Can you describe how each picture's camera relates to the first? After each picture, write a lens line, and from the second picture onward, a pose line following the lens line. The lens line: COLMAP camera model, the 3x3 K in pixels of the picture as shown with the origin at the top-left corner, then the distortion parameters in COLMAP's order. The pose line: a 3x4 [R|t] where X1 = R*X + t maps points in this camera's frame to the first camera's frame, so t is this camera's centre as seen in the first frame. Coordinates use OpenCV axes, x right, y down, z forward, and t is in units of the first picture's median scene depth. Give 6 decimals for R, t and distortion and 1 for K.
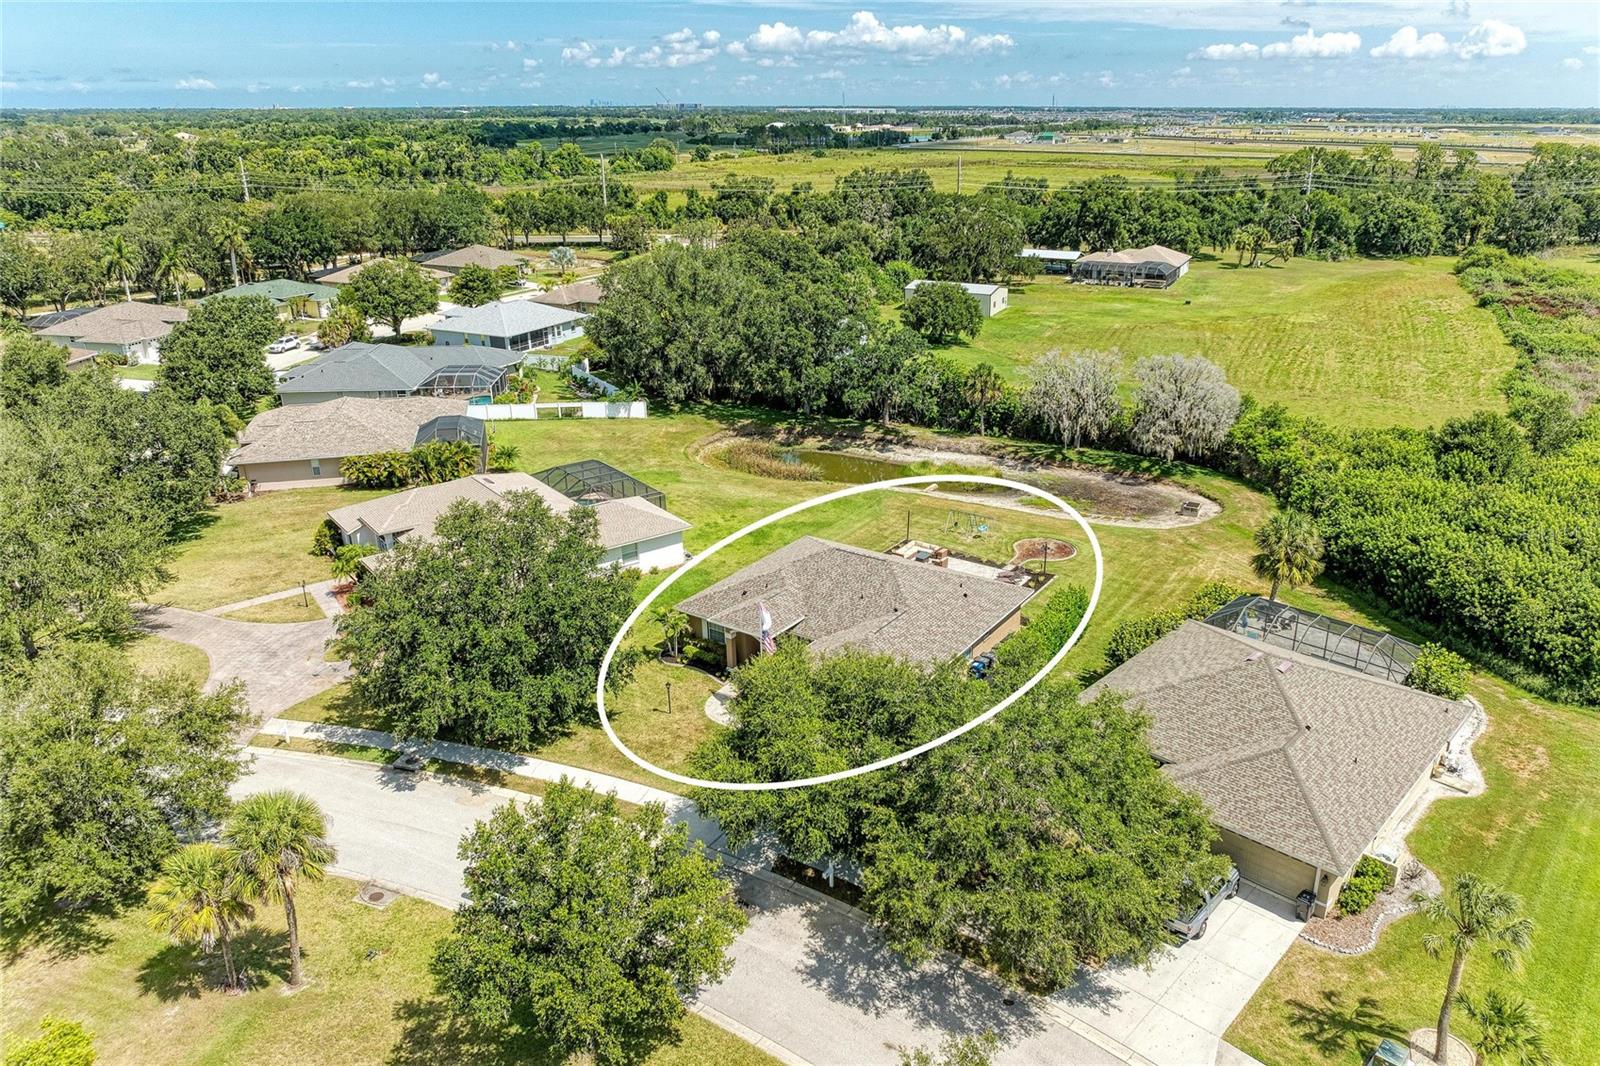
lens RADIAL K [[1137.0, 0, 820.8], [0, 1137.0, 535.6], [0, 0, 1]] dist [-0.019513, 0.003134]
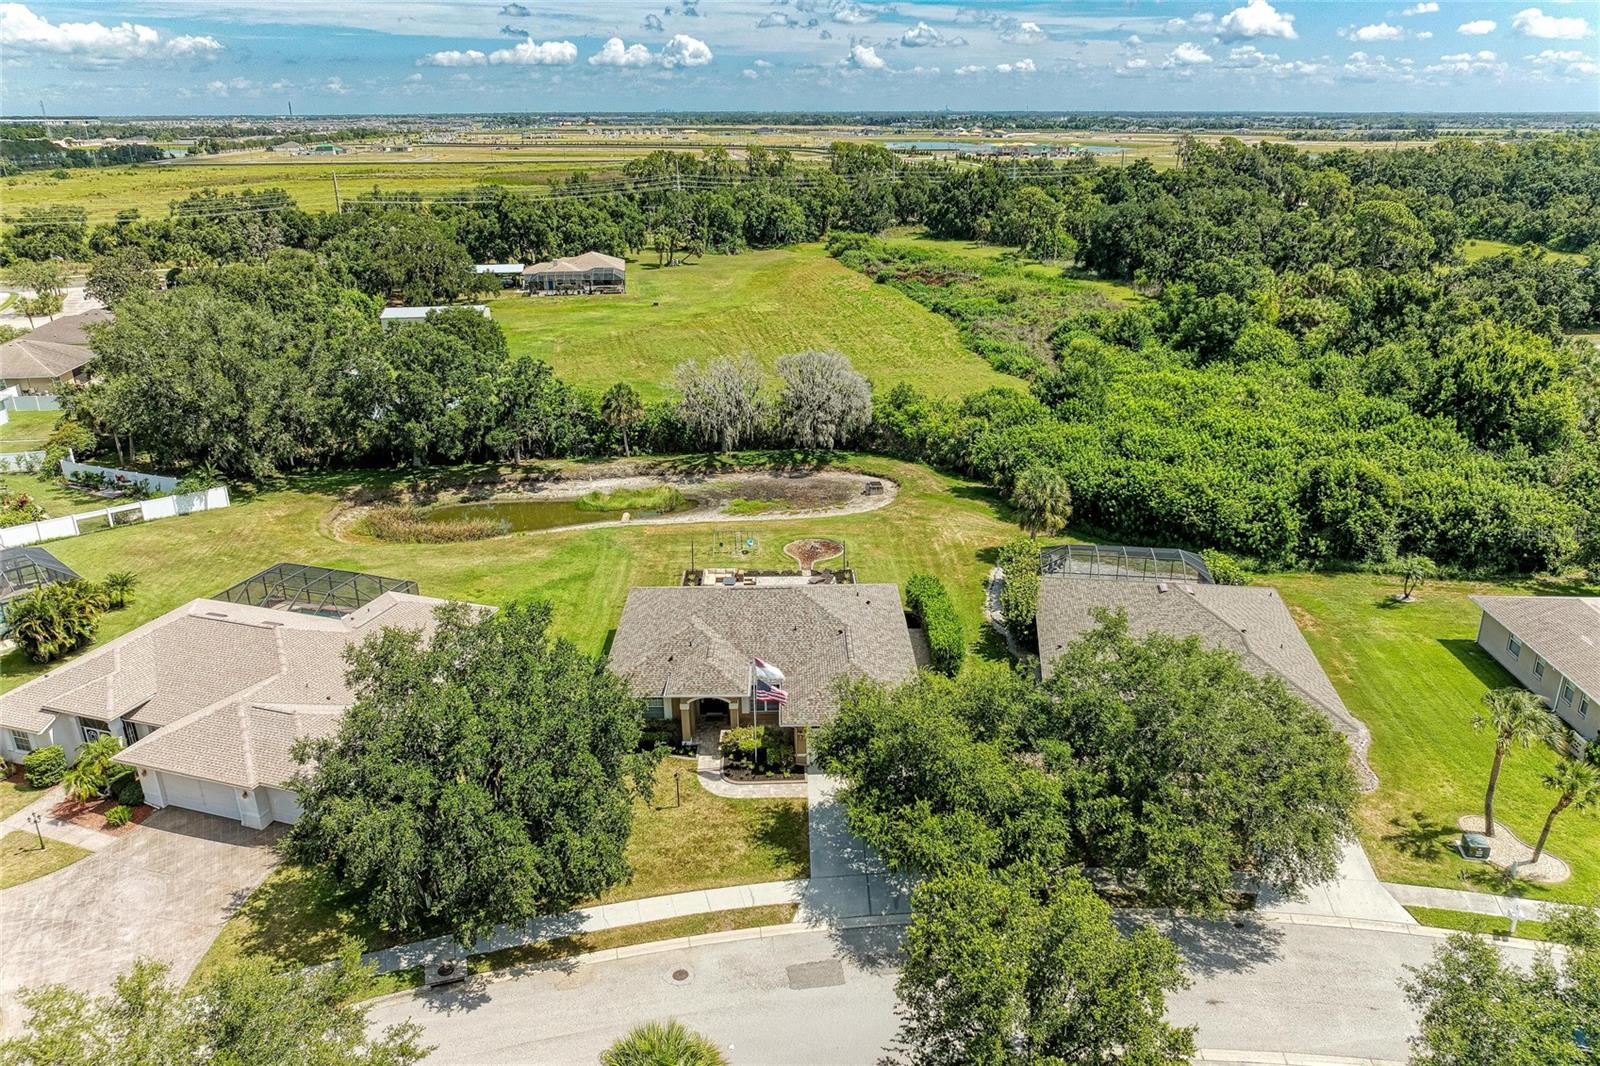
lens RADIAL K [[1137.0, 0, 820.8], [0, 1137.0, 535.6], [0, 0, 1]] dist [-0.019513, 0.003134]
pose [[0.815881, -0.204661, 0.540788, -0.141349], [0.207179, 0.976639, 0.057038, -0.023219], [-0.539828, 0.065504, 0.839223, 0.052501]]
